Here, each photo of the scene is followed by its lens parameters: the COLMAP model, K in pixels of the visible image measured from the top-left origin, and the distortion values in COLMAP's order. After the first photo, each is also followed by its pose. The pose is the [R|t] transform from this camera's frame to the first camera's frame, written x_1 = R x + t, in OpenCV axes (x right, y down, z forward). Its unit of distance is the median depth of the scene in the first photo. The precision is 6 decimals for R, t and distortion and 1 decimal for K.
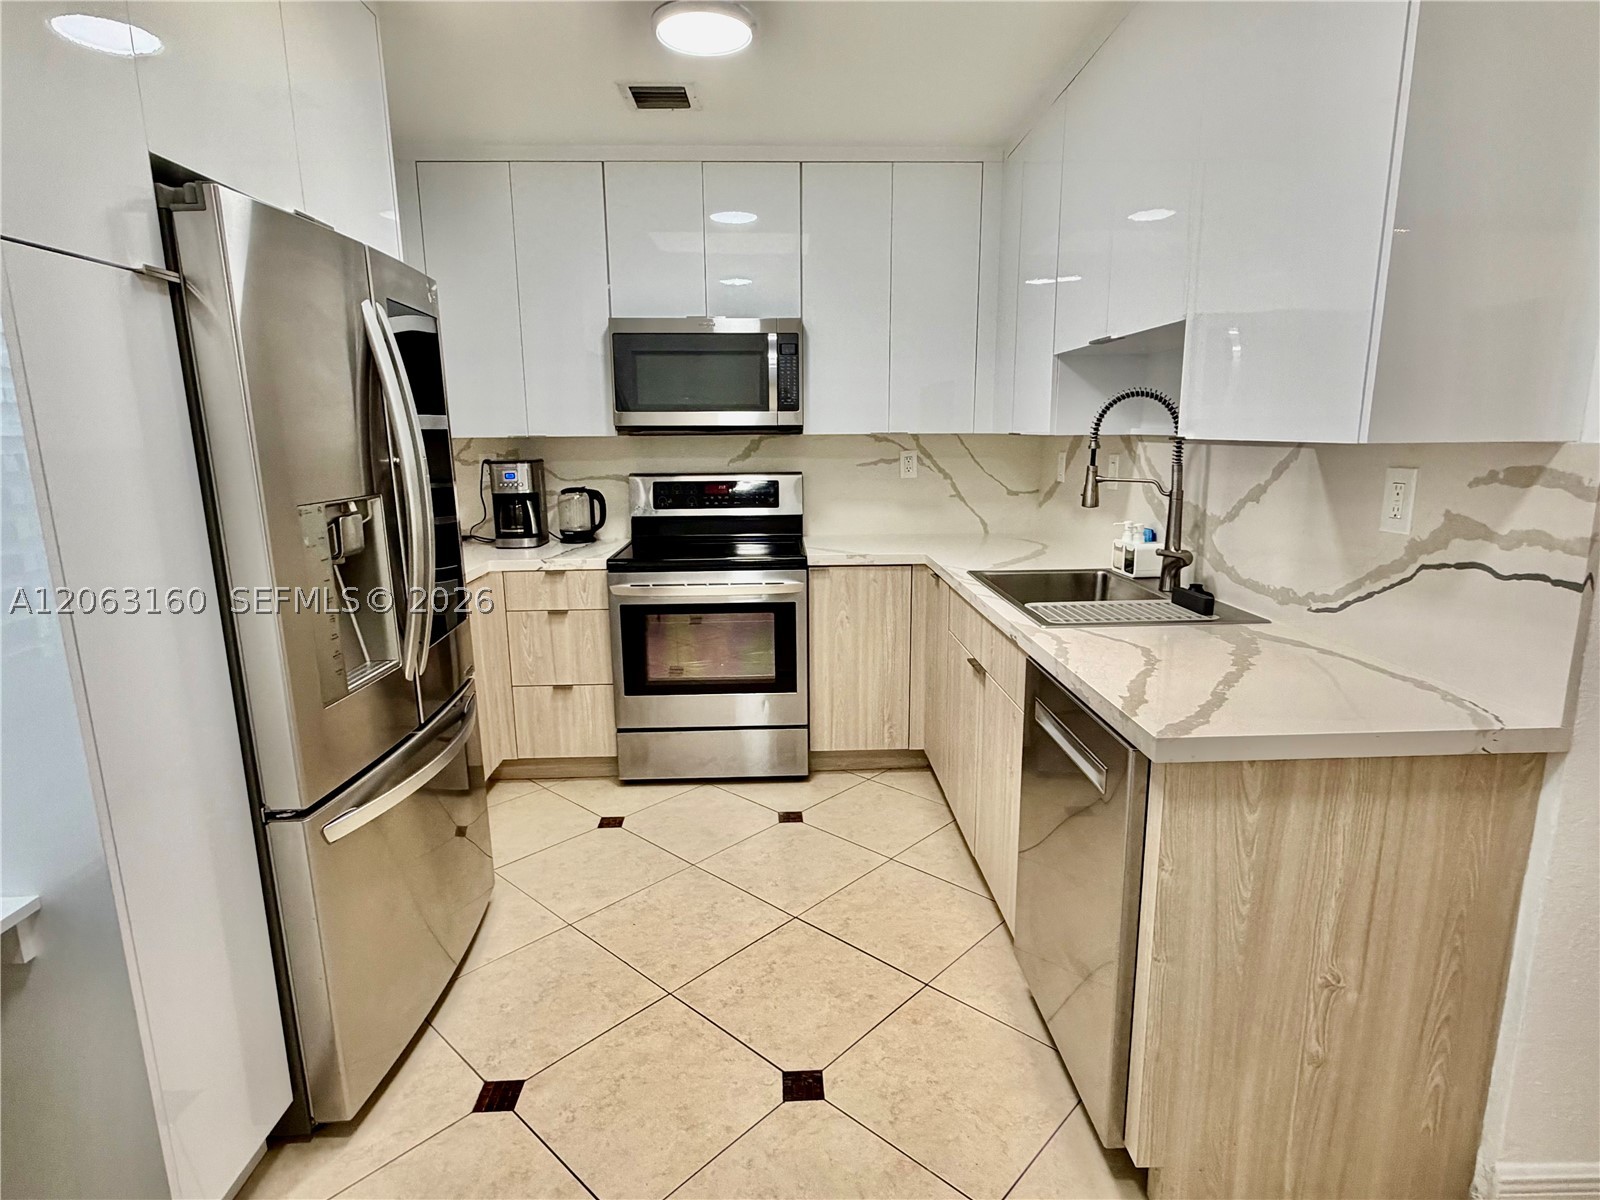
lens RADIAL K [[845.6, 0, 798.2], [0, 845.6, 602.8], [0, 0, 1]] dist [0.000024, 0.000843]
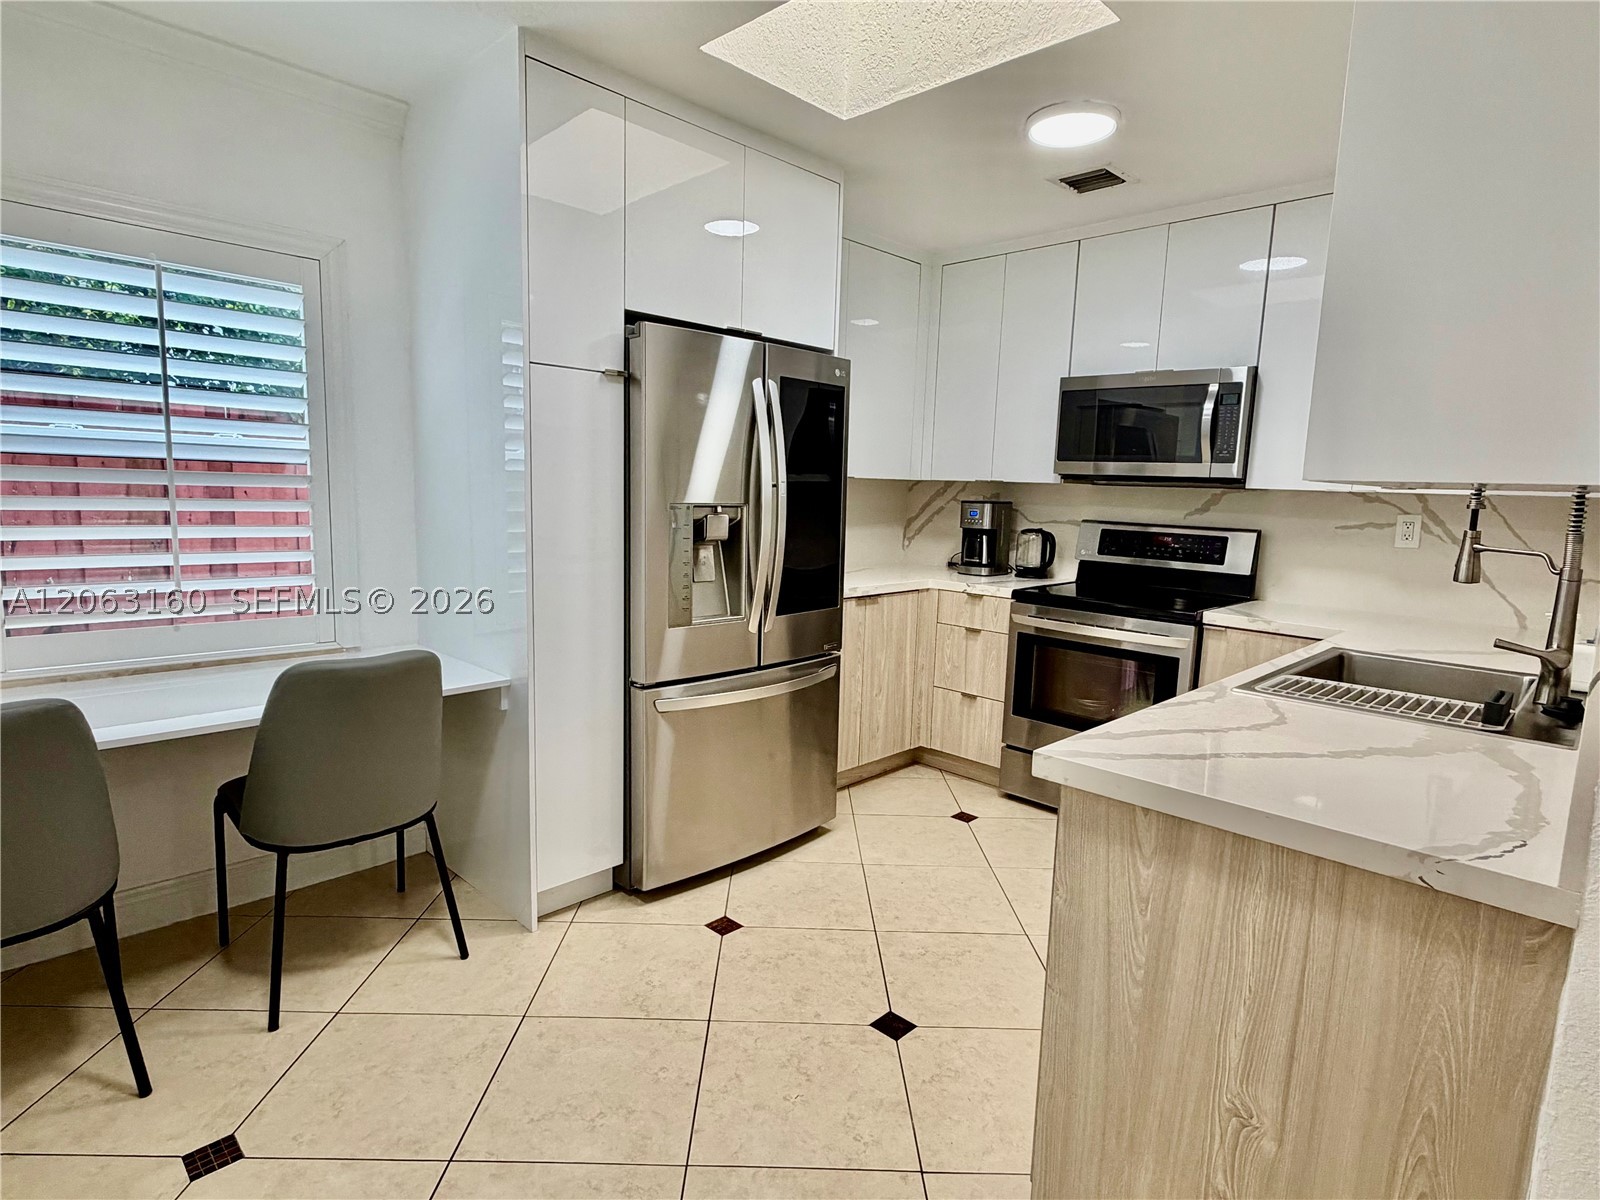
lens RADIAL K [[845.6, 0, 801.6], [0, 845.6, 603.5], [0, 0, 1]] dist [0.000024, 0.000843]
pose [[0.689413, 0.133199, -0.712017, 0.483568], [-0.182544, 0.983172, 0.007176, 0.012843], [0.700991, 0.125027, 0.702125, 0.020100]]
